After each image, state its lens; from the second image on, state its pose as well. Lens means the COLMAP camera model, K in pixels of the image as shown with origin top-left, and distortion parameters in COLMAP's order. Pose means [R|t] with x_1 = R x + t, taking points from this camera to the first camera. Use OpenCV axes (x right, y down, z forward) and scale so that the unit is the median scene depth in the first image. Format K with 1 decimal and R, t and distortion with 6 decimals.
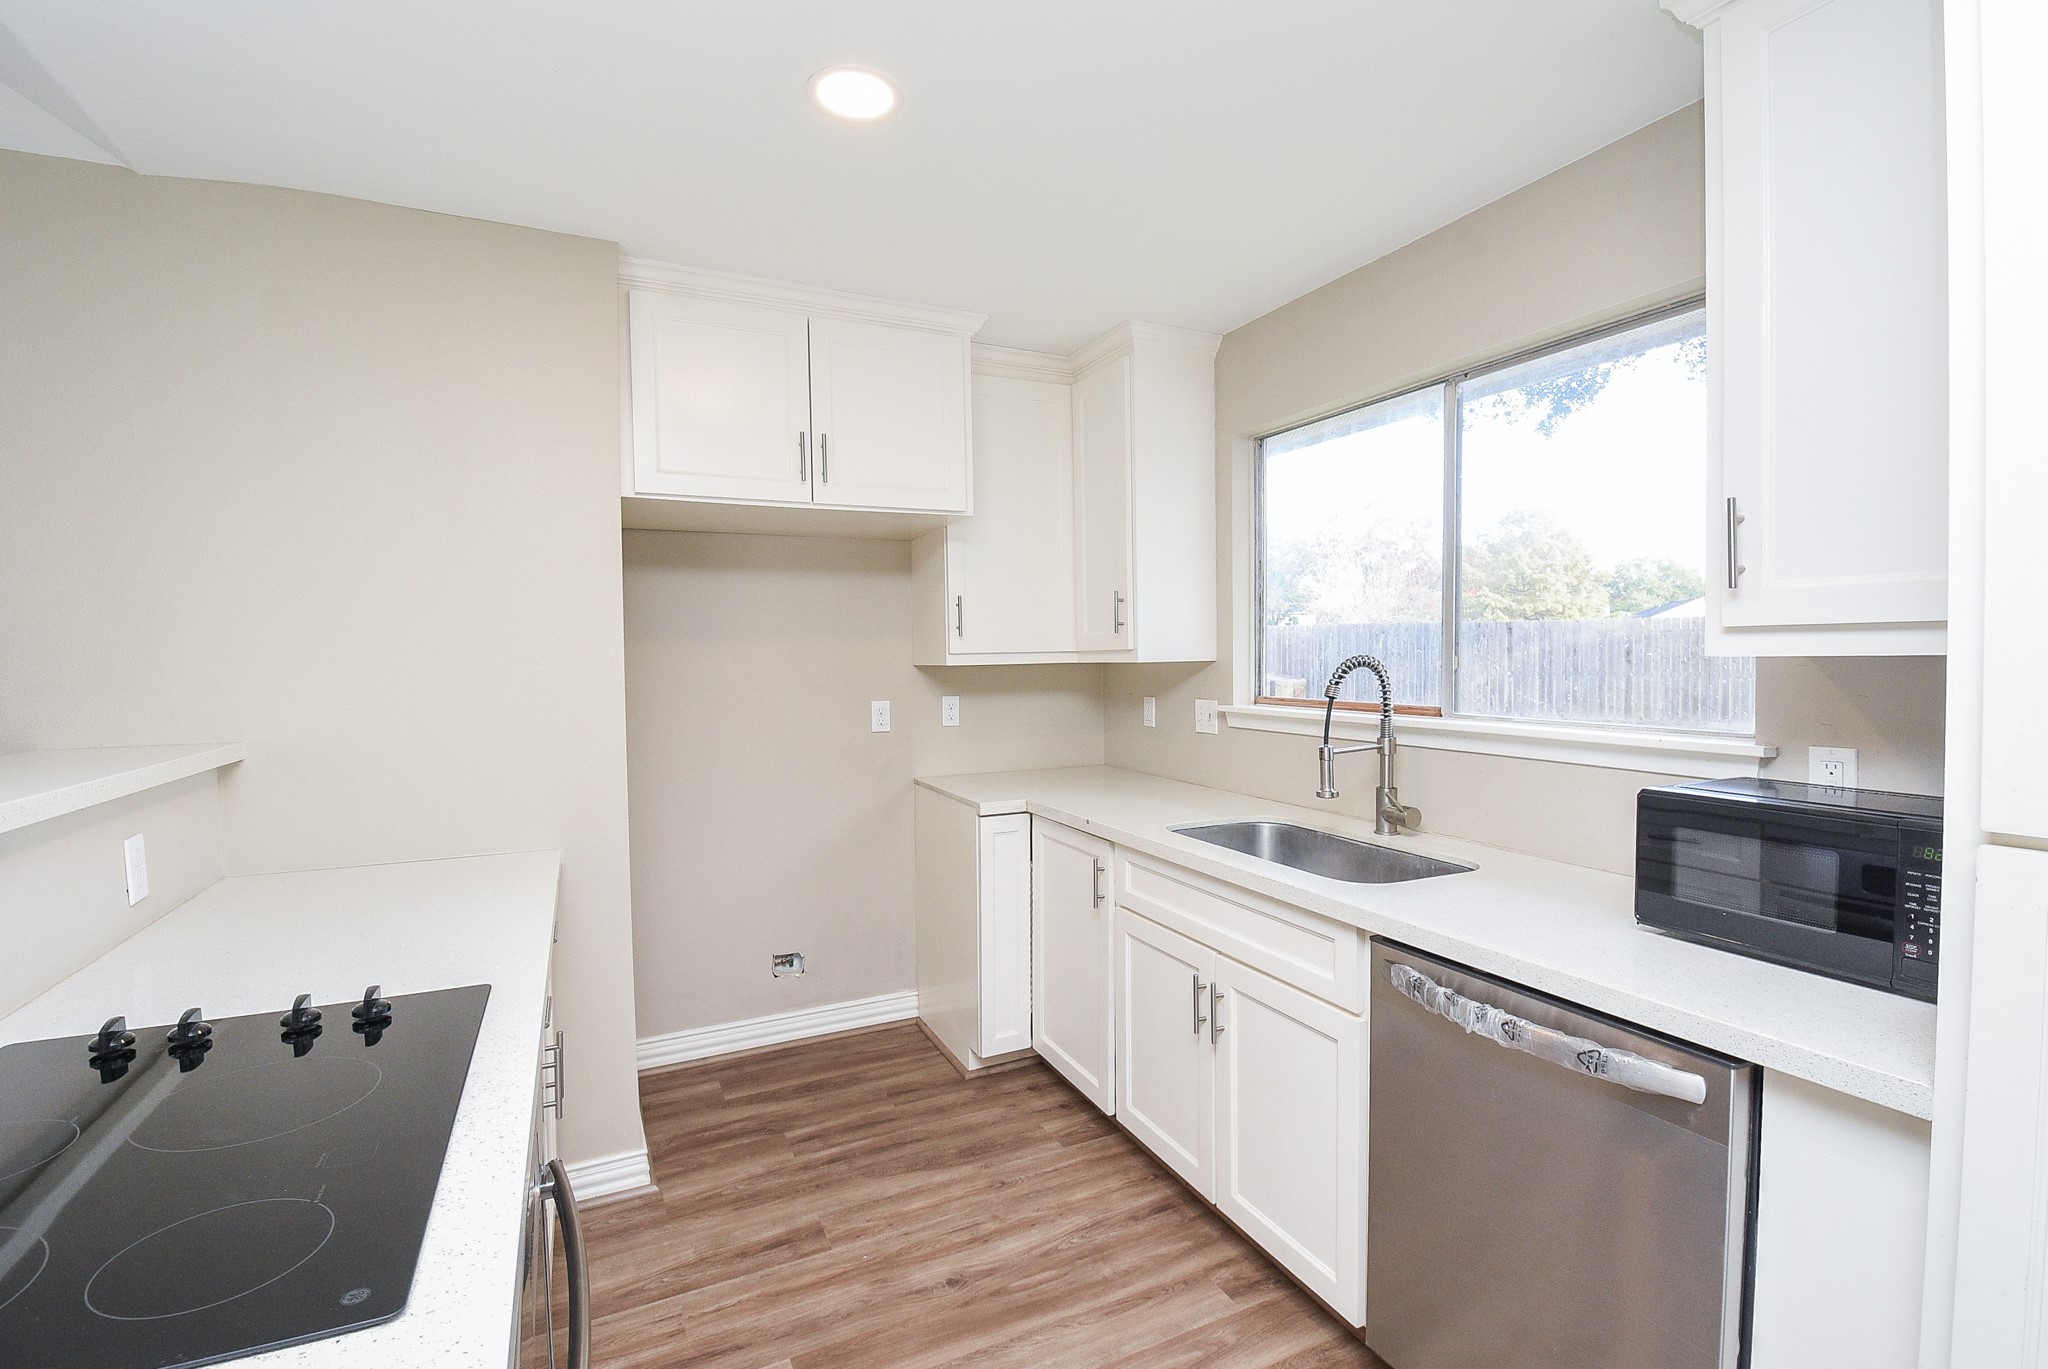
lens RADIAL K [[929.0, 0, 1038.7], [0, 929.0, 681.0], [0, 0, 1]] dist [0.006240, -0.019768]
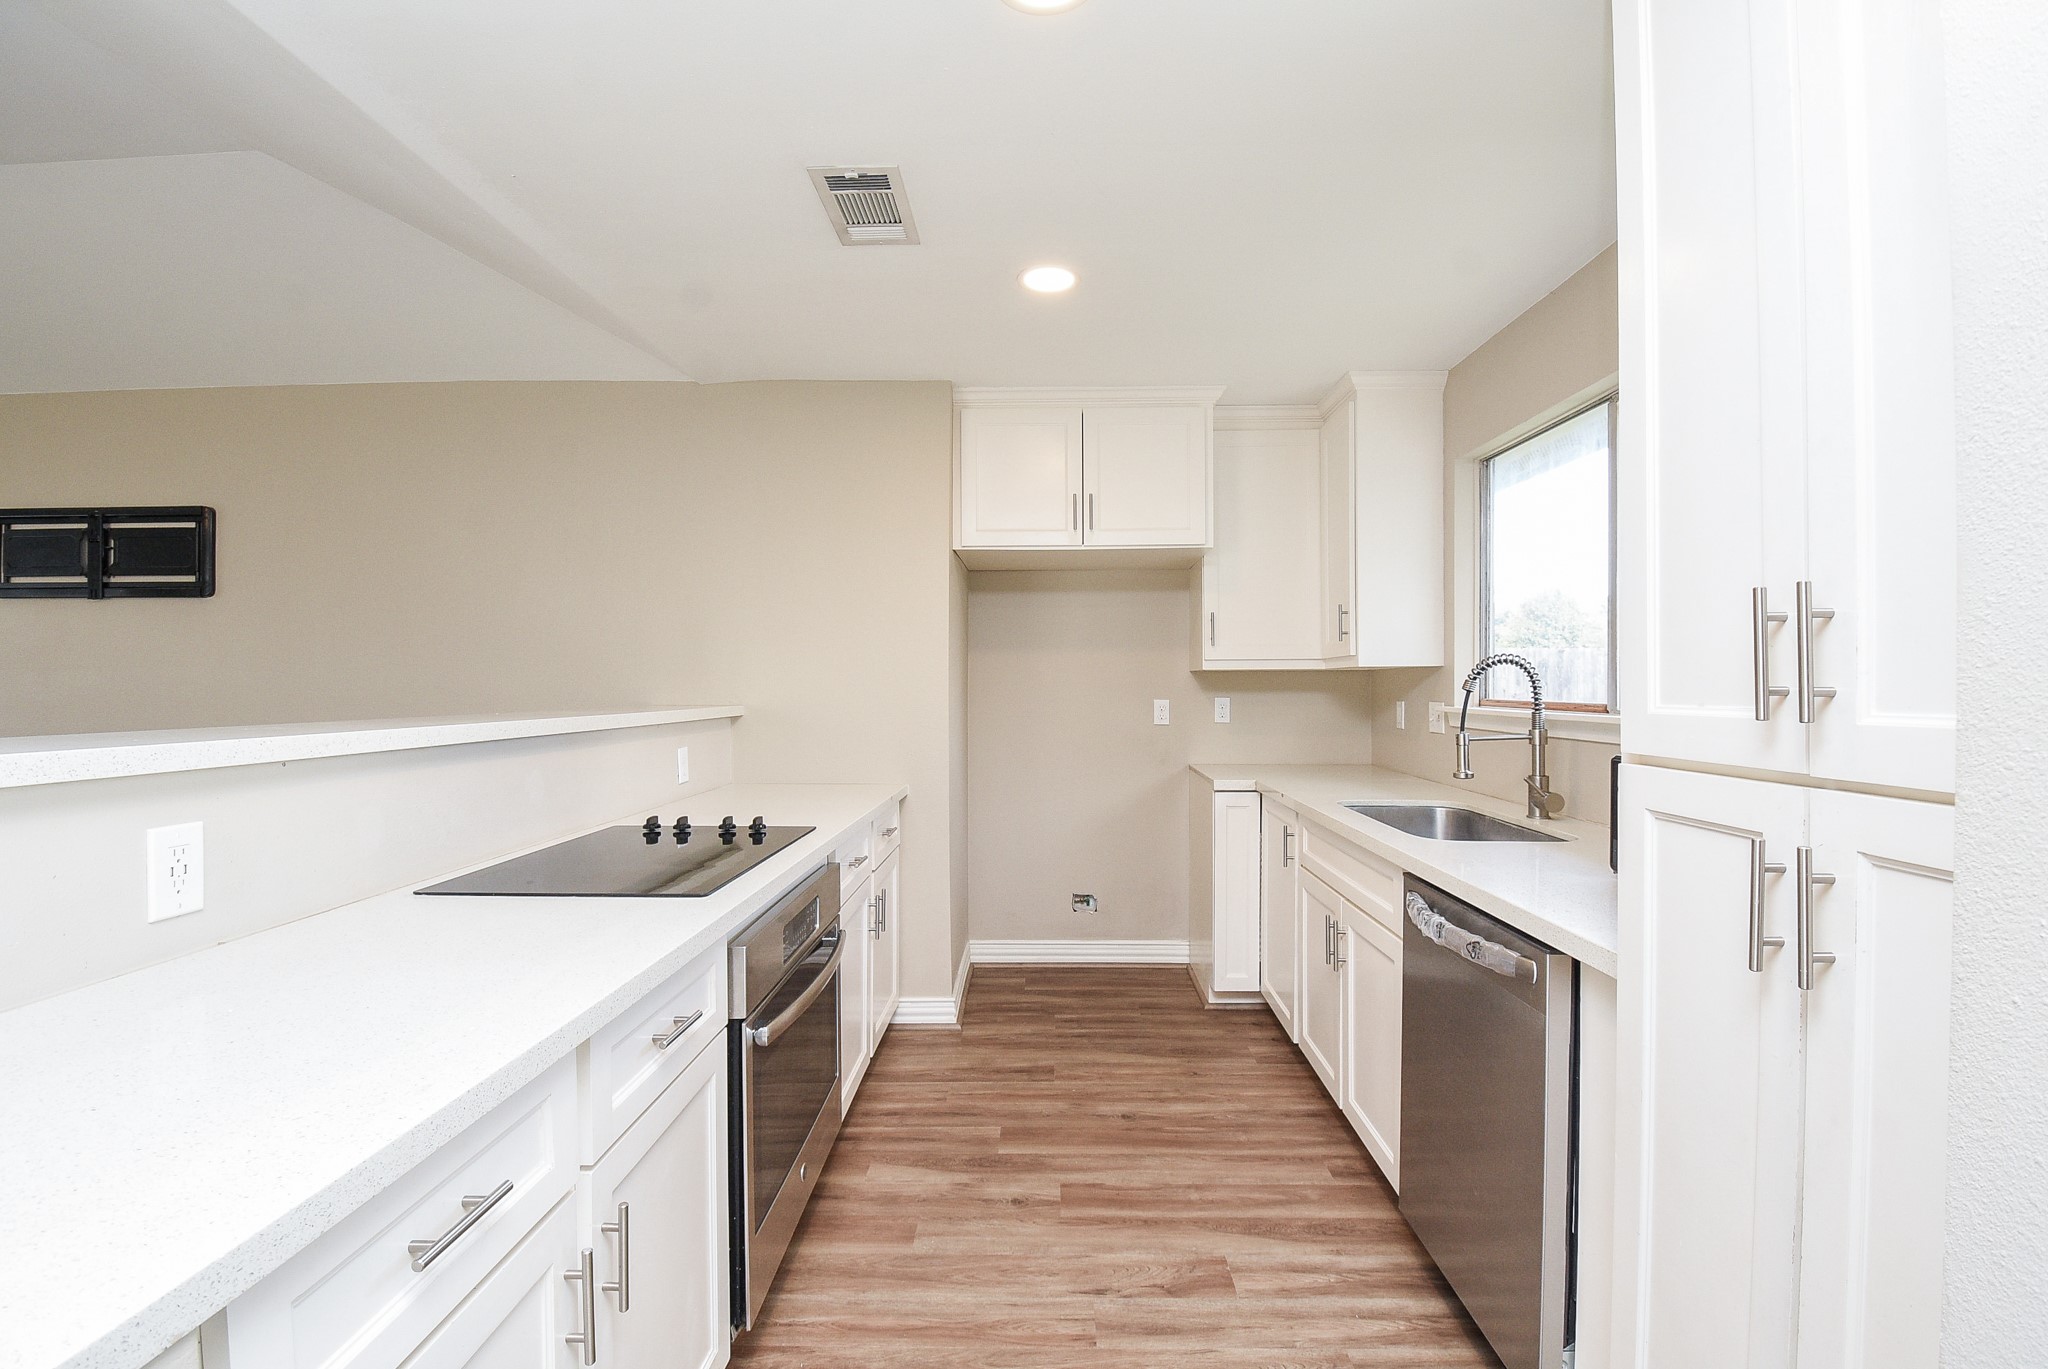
lens RADIAL K [[910.3, 0, 1036.5], [0, 910.3, 683.5], [0, 0, 1]] dist [-0.010818, 0.000016]
pose [[0.890569, 0.010473, -0.454728, 0.297273], [-0.022252, 0.999541, -0.020559, 0.036723], [0.454304, 0.028428, 0.890393, -0.195455]]
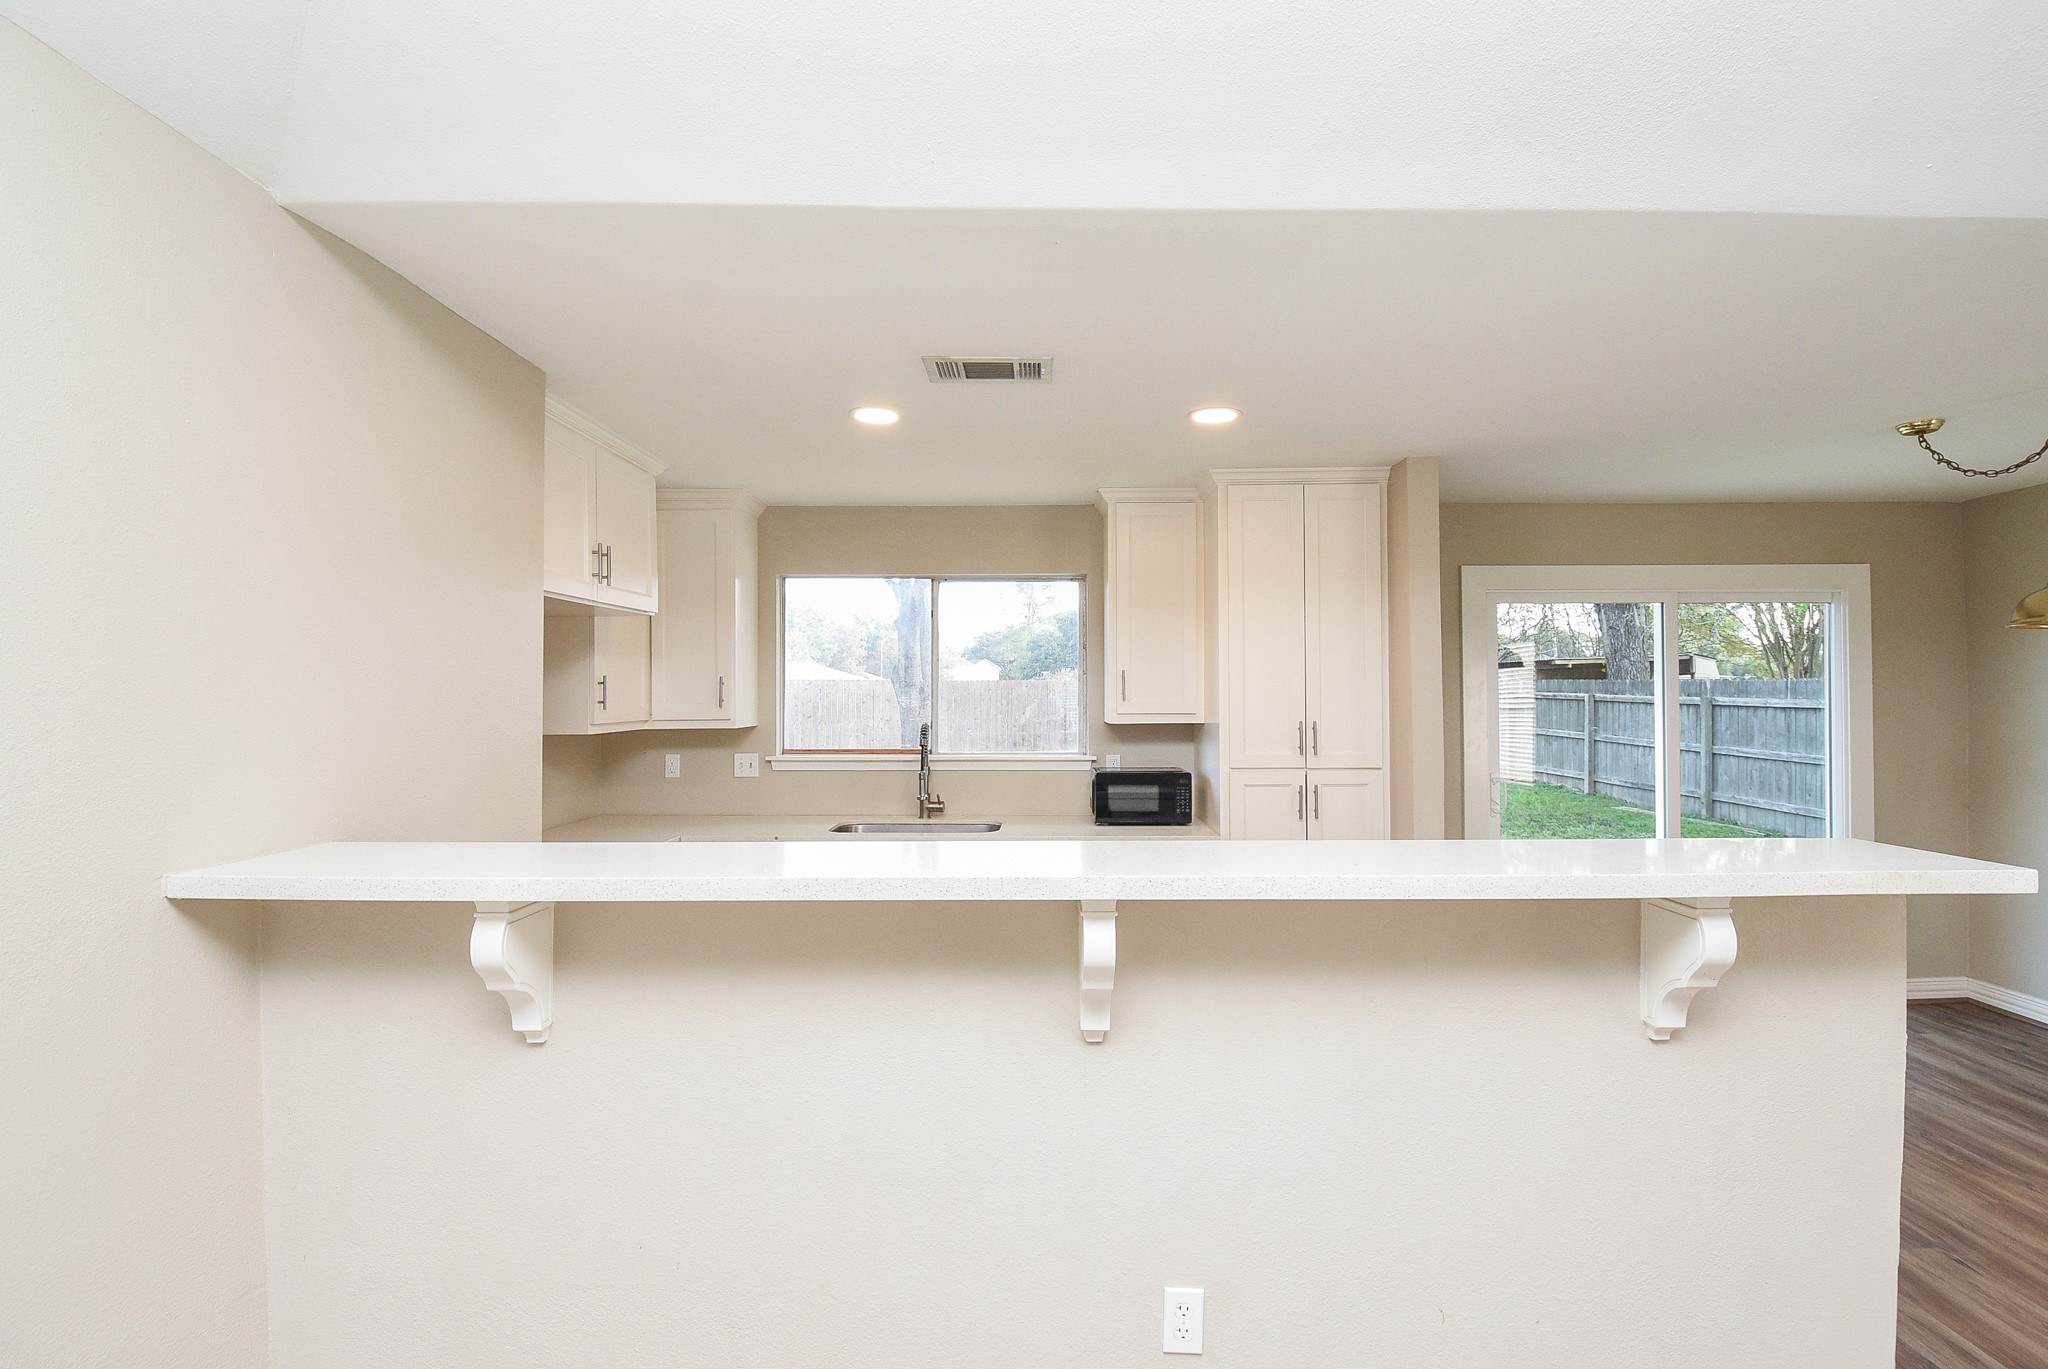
lens RADIAL K [[910.3, 0, 1036.5], [0, 910.3, 683.5], [0, 0, 1]] dist [-0.010818, 0.000016]
pose [[0.446438, 0.021106, 0.894565, -1.033879], [0.025403, 0.999020, -0.036249, -0.029437], [-0.894454, 0.038908, 0.445465, -0.016974]]
